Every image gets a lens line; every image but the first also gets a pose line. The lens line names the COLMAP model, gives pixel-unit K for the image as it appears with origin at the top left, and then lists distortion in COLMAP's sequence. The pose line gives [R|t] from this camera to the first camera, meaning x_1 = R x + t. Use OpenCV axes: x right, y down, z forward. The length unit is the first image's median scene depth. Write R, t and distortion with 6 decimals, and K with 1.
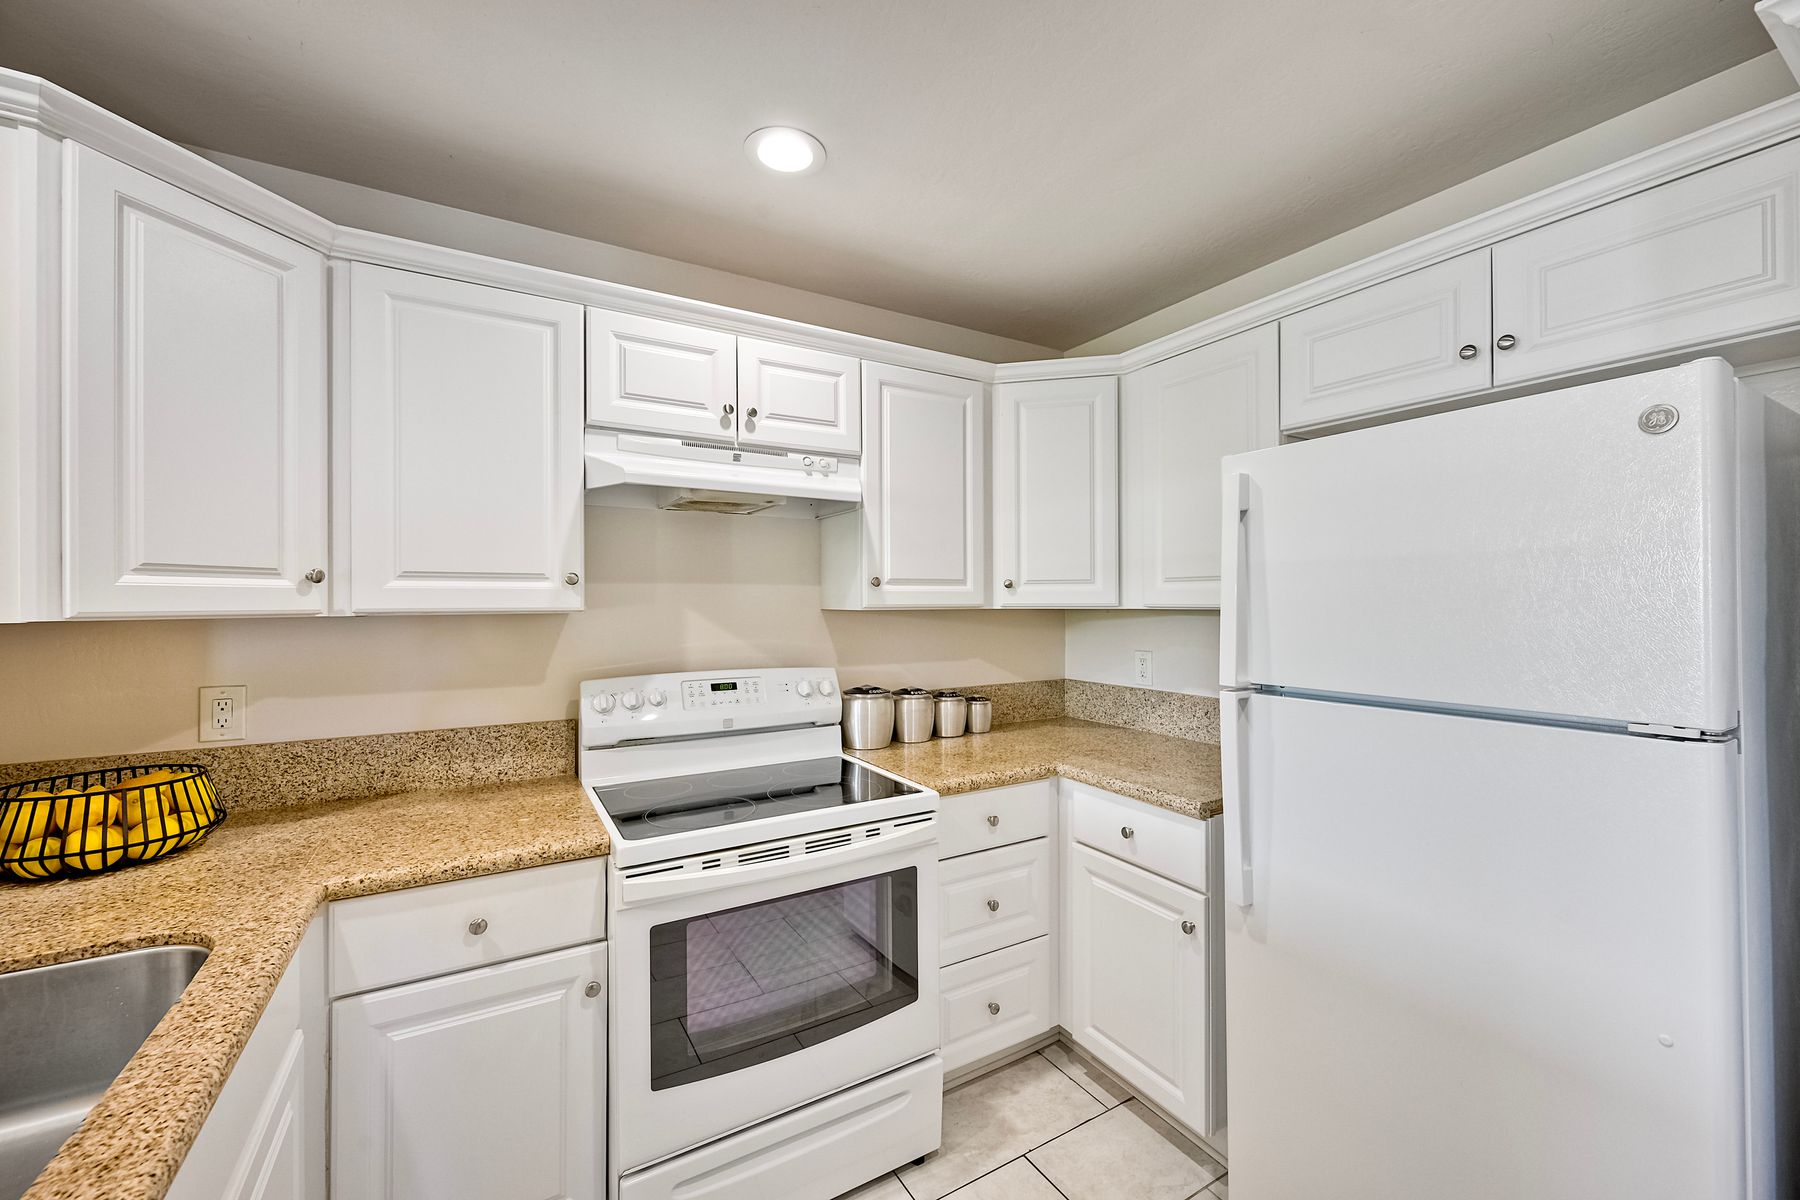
lens RADIAL K [[708.4, 0, 900.0], [0, 708.4, 600.0], [0, 0, 1]] dist [0.000797, -0.000047]
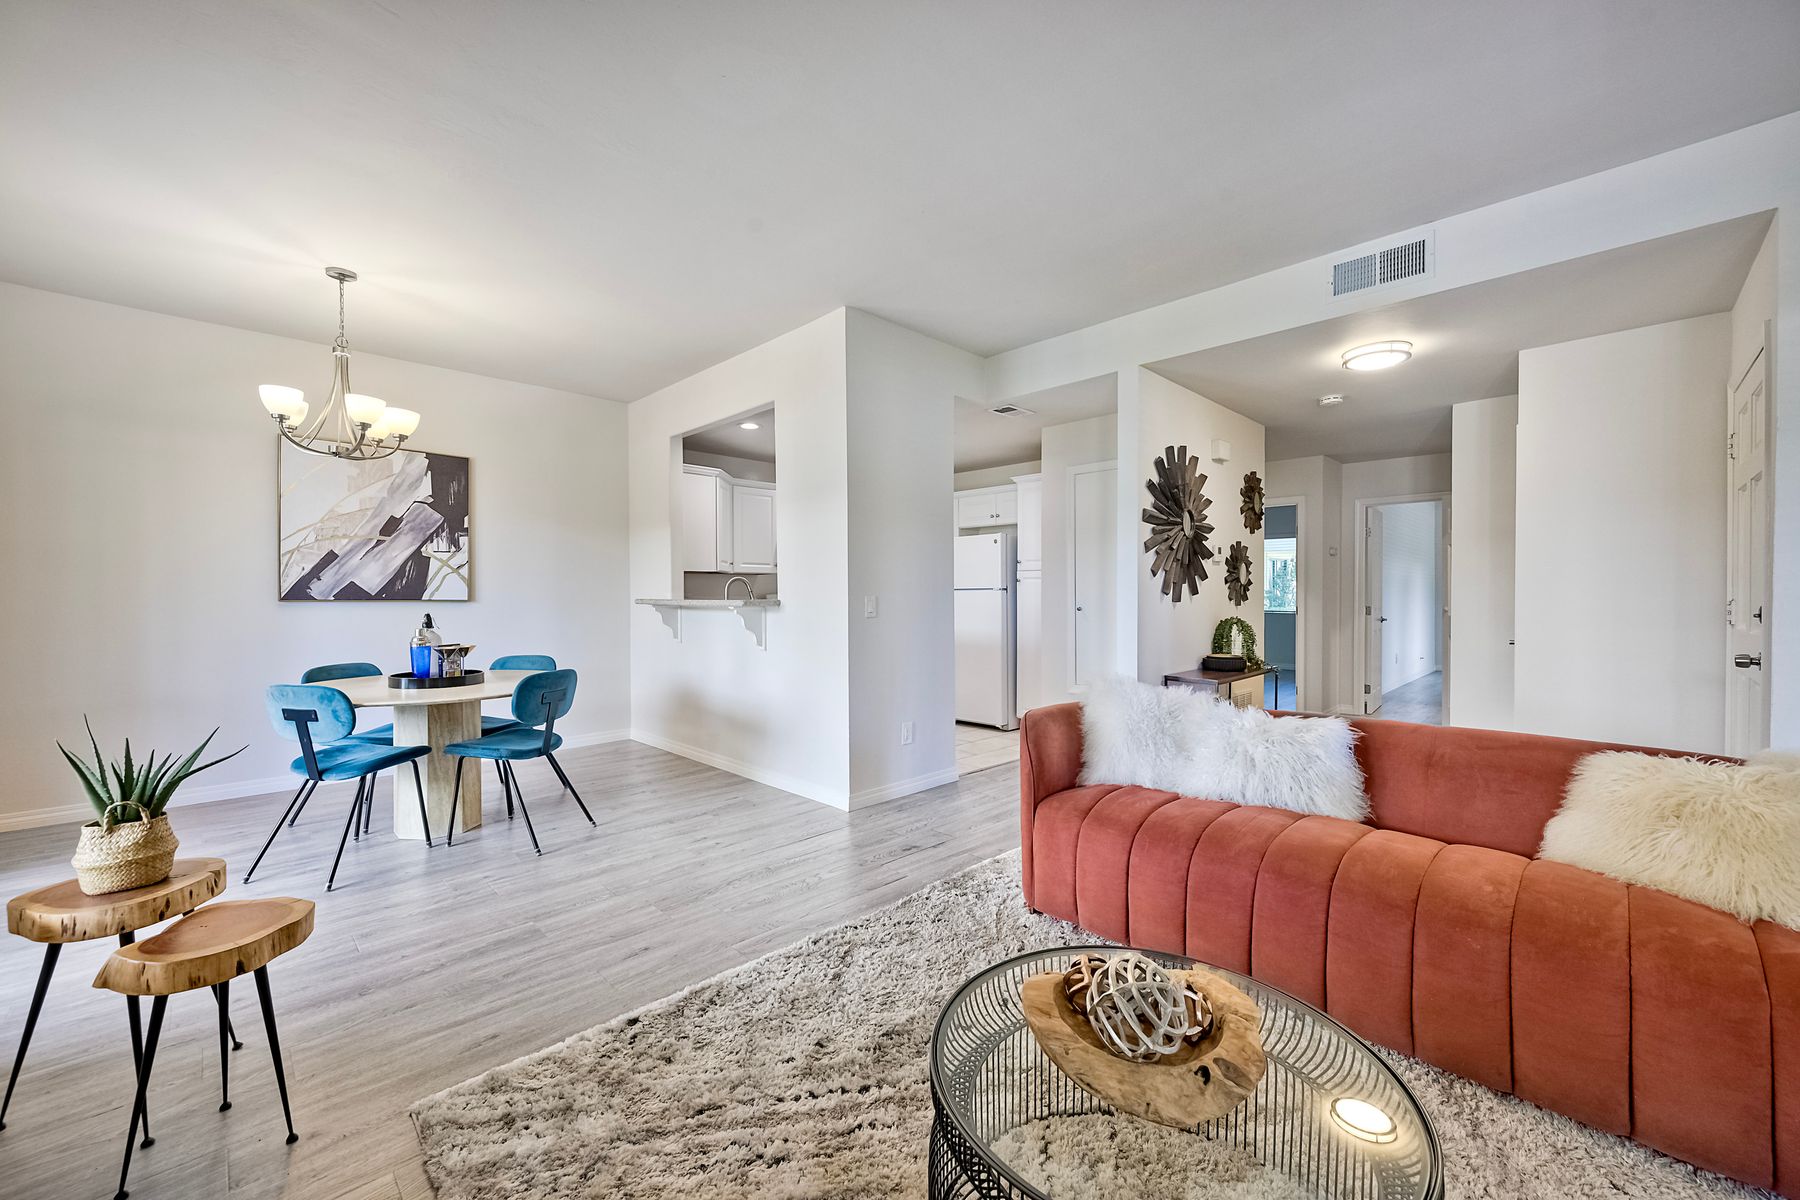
lens RADIAL K [[708.4, 0, 900.0], [0, 708.4, 600.0], [0, 0, 1]] dist [0.000797, -0.000047]
pose [[0.967211, -0.001243, 0.253972, -0.793363], [-0.000584, 0.999975, 0.007115, 0.130478], [-0.253974, -0.007030, 0.967185, -2.829720]]
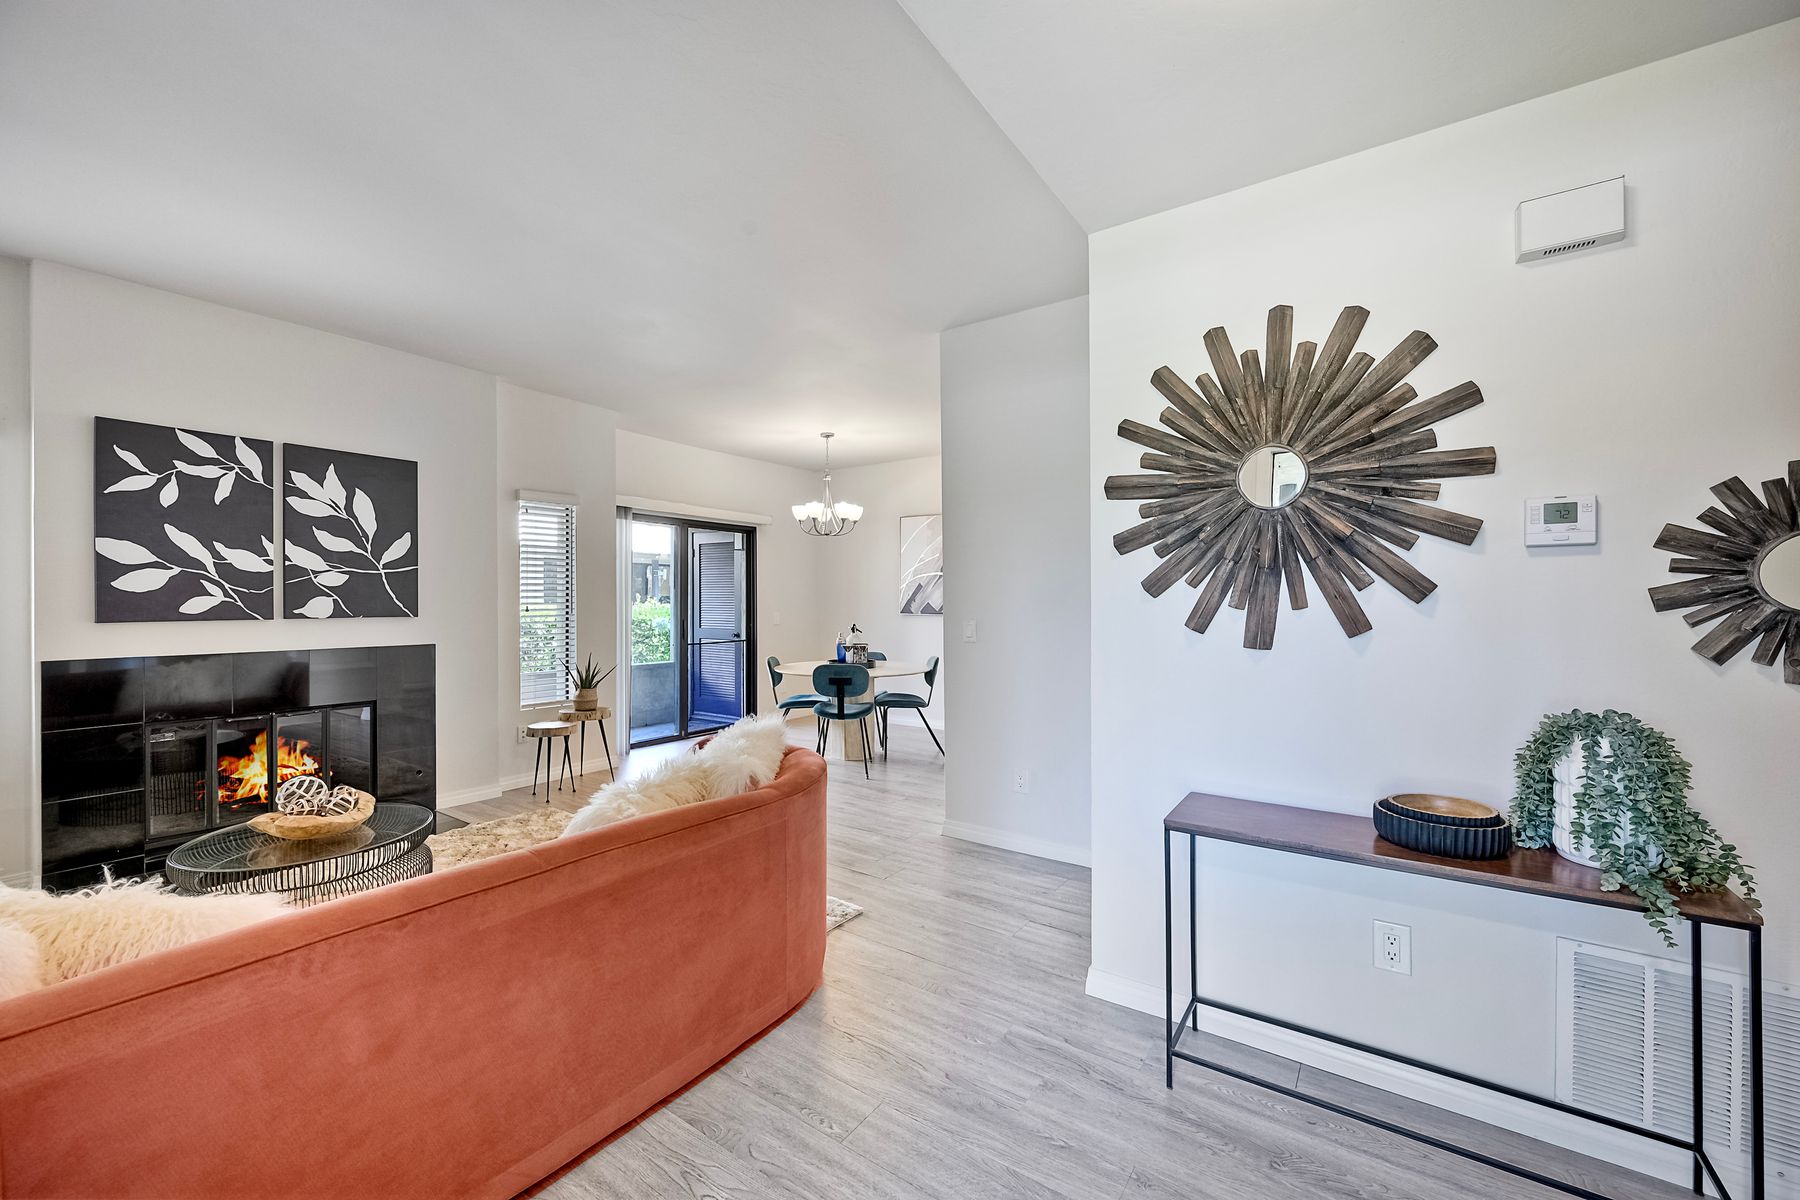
lens RADIAL K [[704.5, 0, 893.5], [0, 704.5, 601.8], [0, 0, 1]] dist [0.000544, 0.000102]
pose [[0.416145, 0.000458, -0.909298, 1.620102], [-0.000837, 1.000000, 0.000121, 0.078489], [0.909298, 0.000711, 0.416145, -1.674100]]
